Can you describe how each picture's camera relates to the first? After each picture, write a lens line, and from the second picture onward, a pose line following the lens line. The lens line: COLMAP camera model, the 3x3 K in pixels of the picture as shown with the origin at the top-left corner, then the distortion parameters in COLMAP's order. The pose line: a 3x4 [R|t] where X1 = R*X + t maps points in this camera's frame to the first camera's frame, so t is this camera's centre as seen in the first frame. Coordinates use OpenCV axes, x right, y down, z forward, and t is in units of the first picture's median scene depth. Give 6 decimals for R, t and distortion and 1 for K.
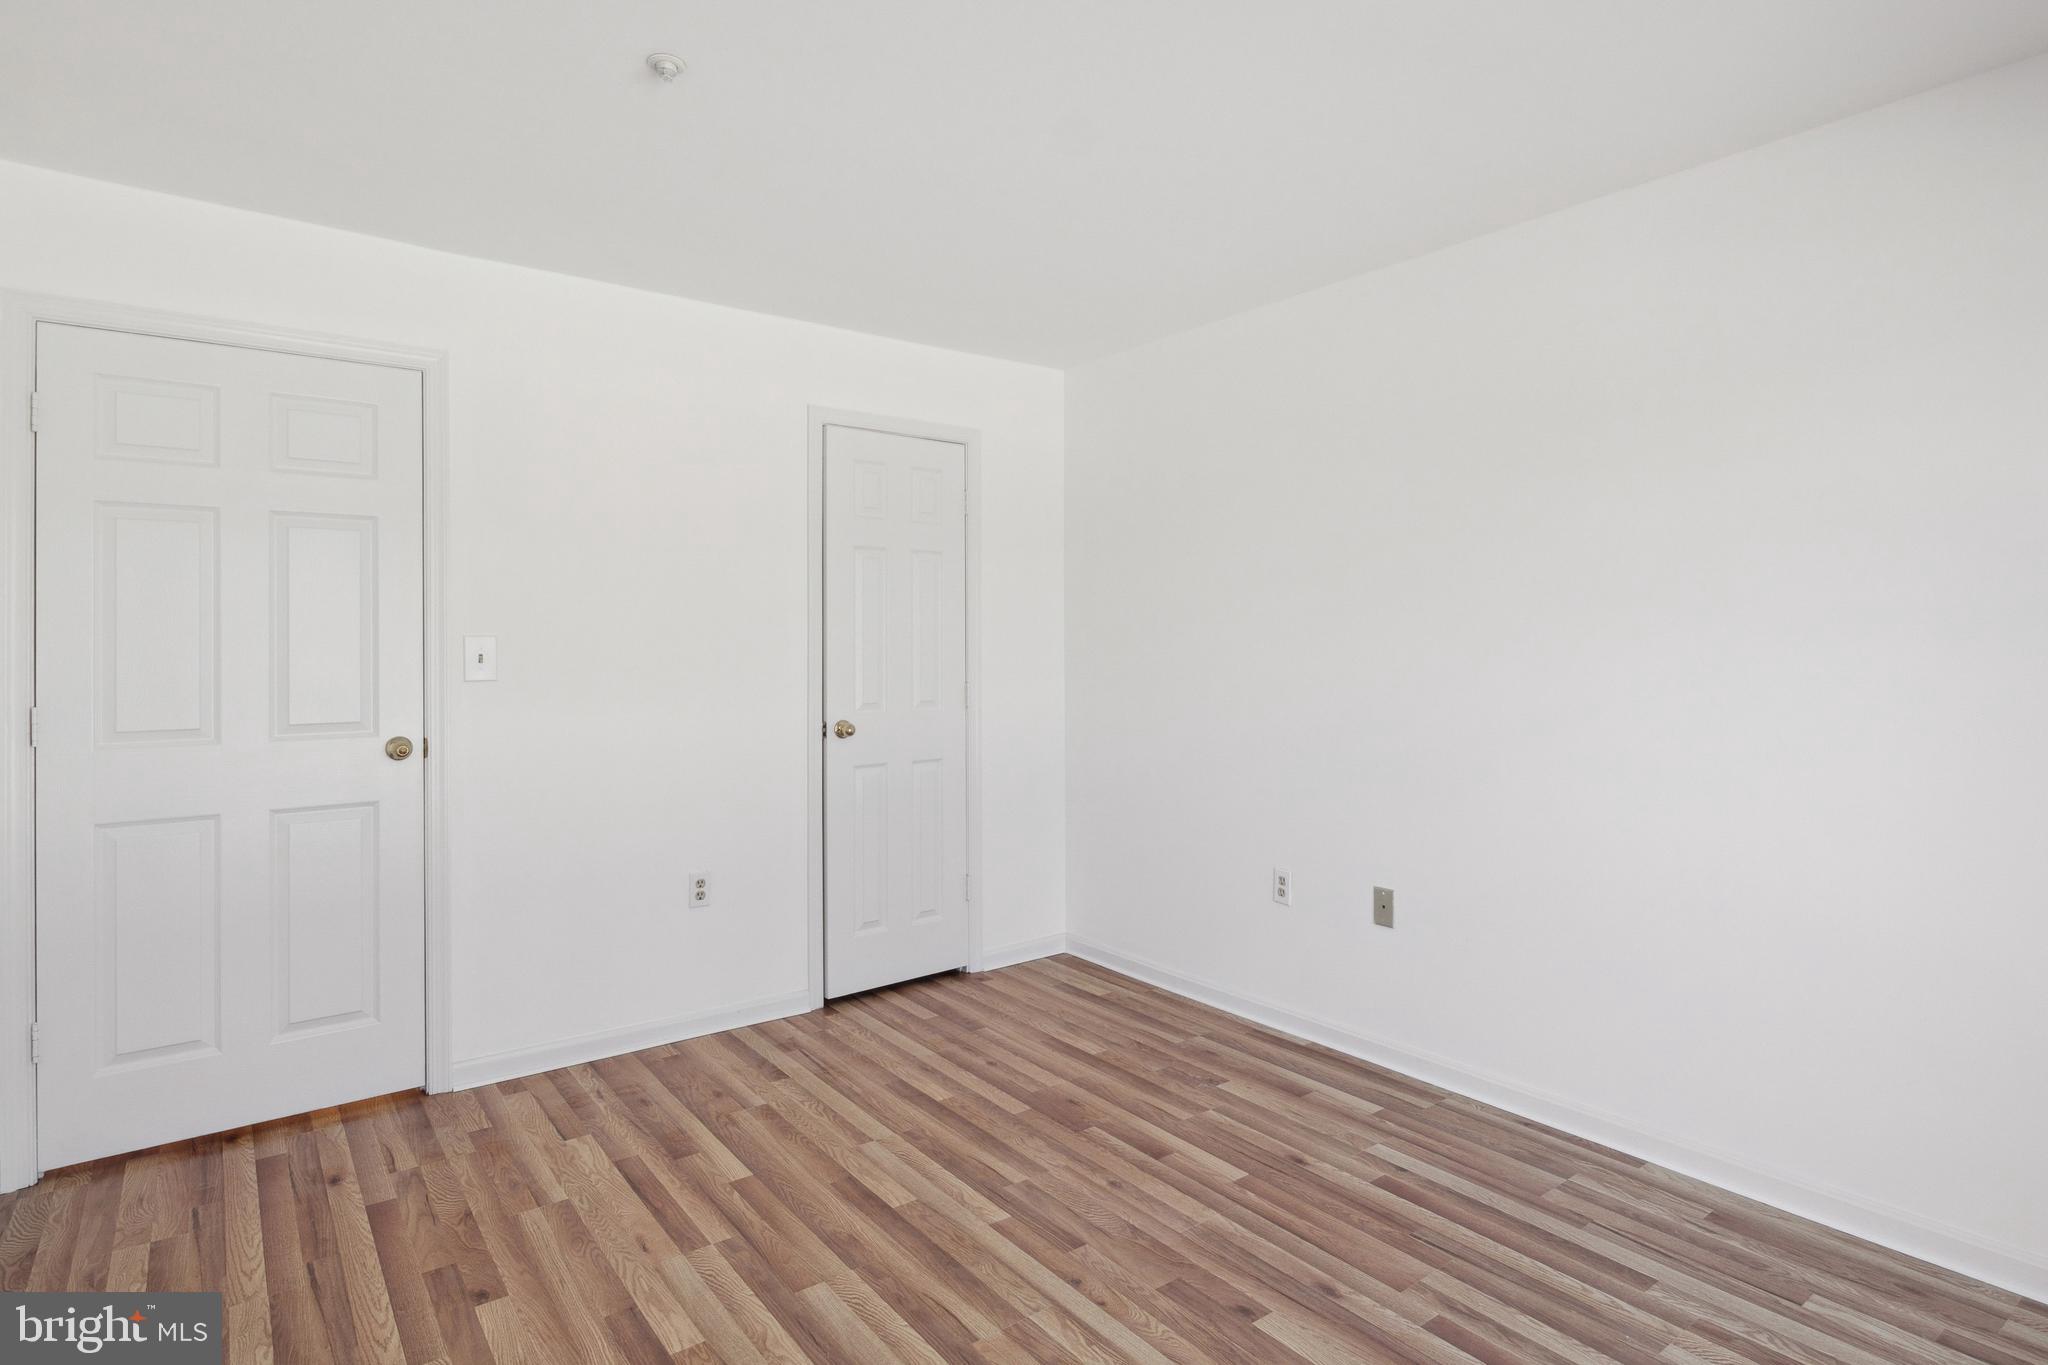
lens RADIAL K [[1050.4, 0, 1023.3], [0, 1050.4, 664.1], [0, 0, 1]] dist [-0.001780, 0.000025]
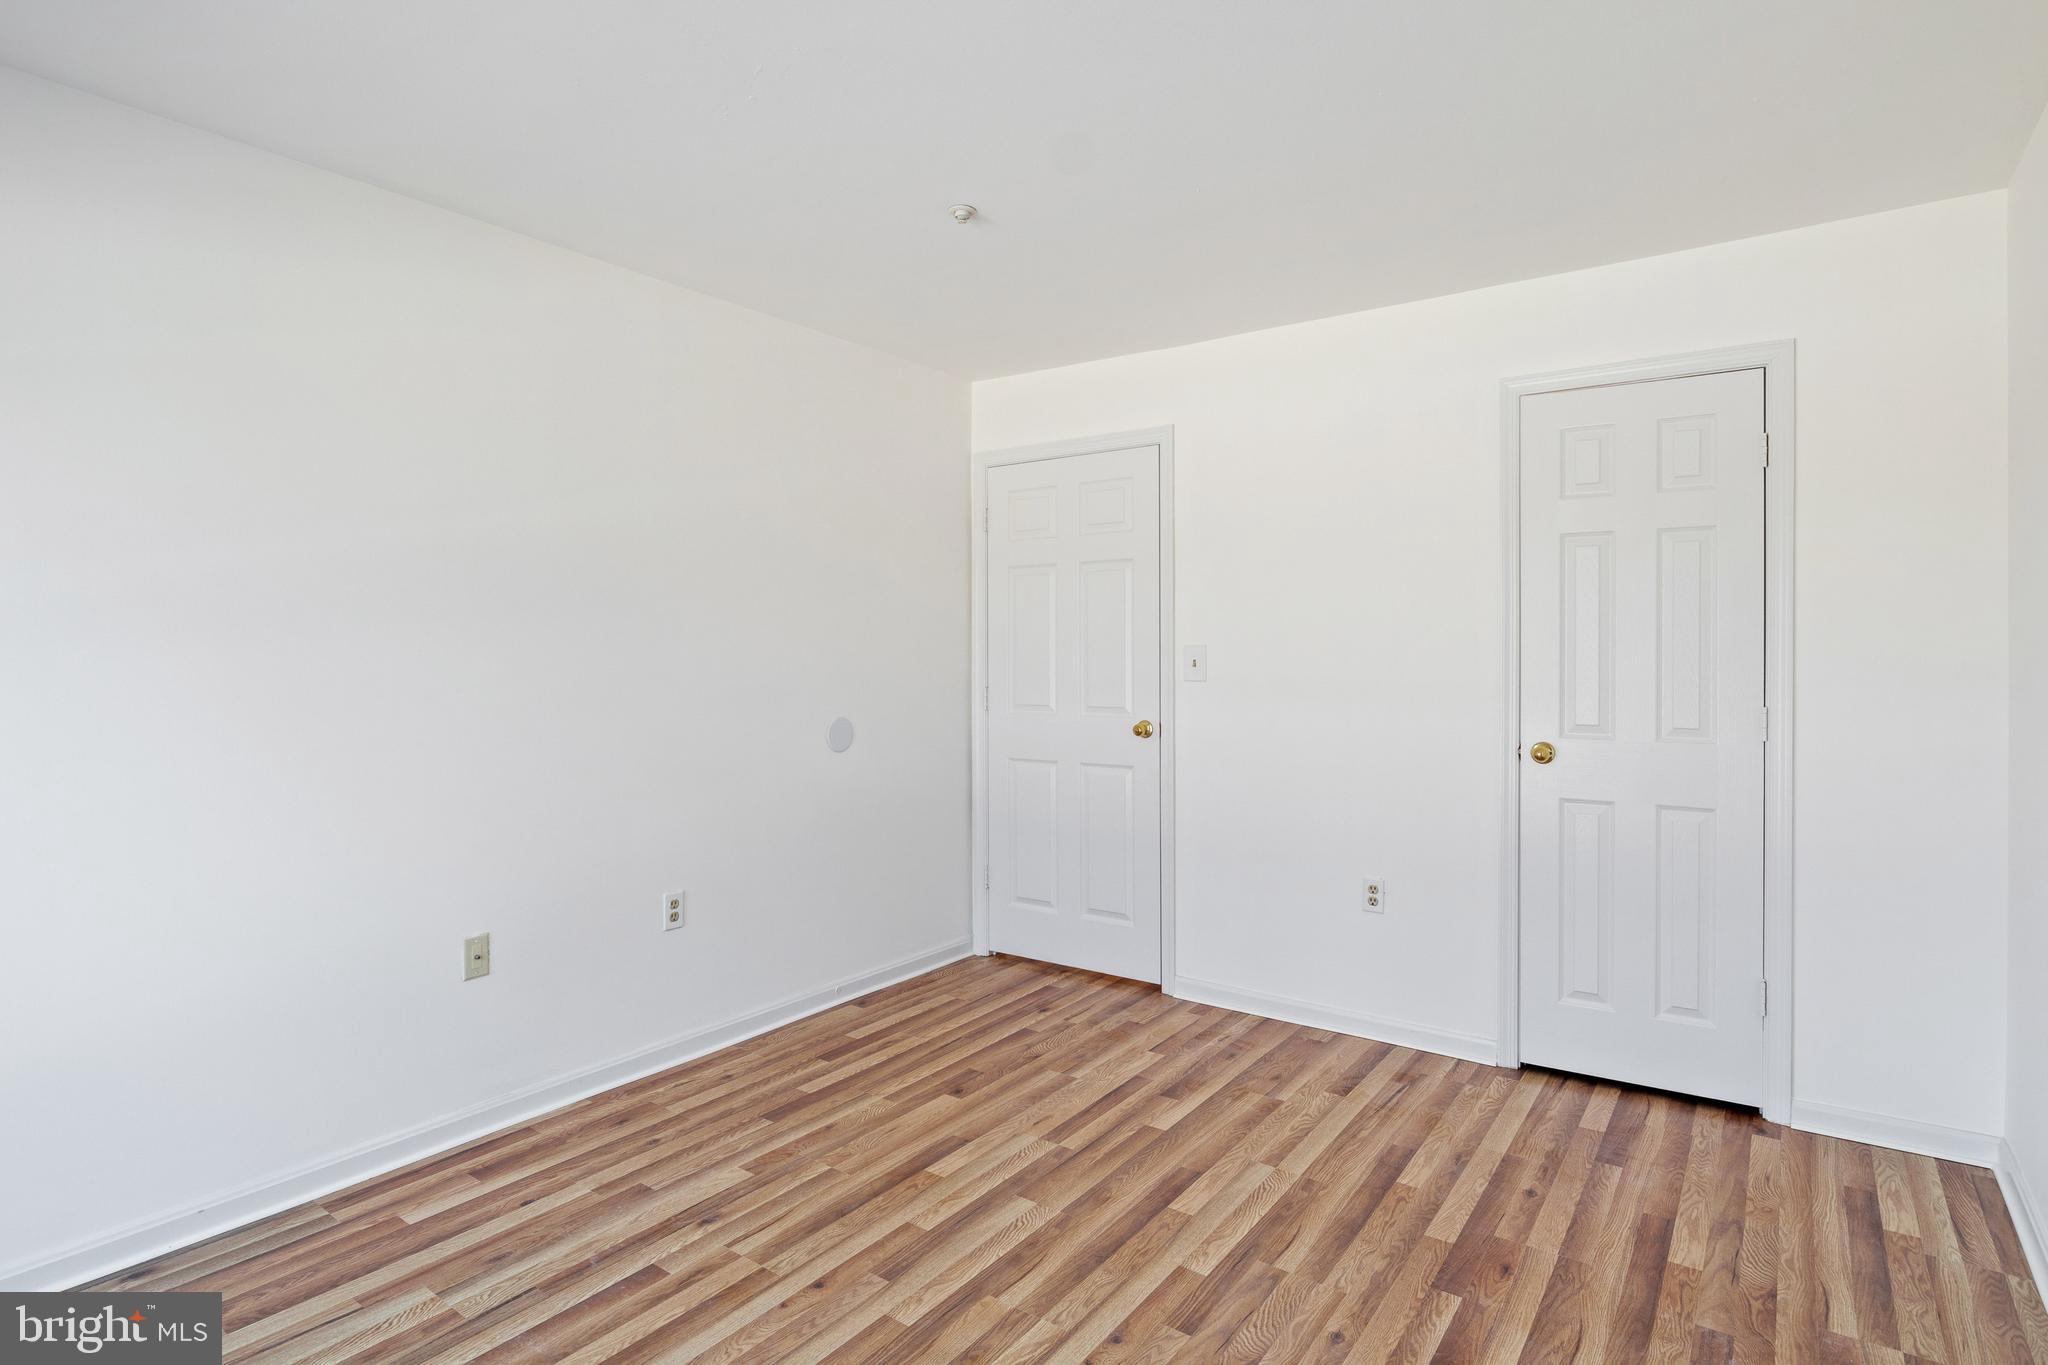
lens RADIAL K [[1034.4, 0, 1054.1], [0, 1034.4, 642.2], [0, 0, 1]] dist [-0.006399, -0.002731]
pose [[0.308925, -0.010356, -0.951030, 0.657548], [-0.013673, 0.999789, -0.015328, -0.010964], [0.950988, 0.017739, 0.308718, 0.472690]]
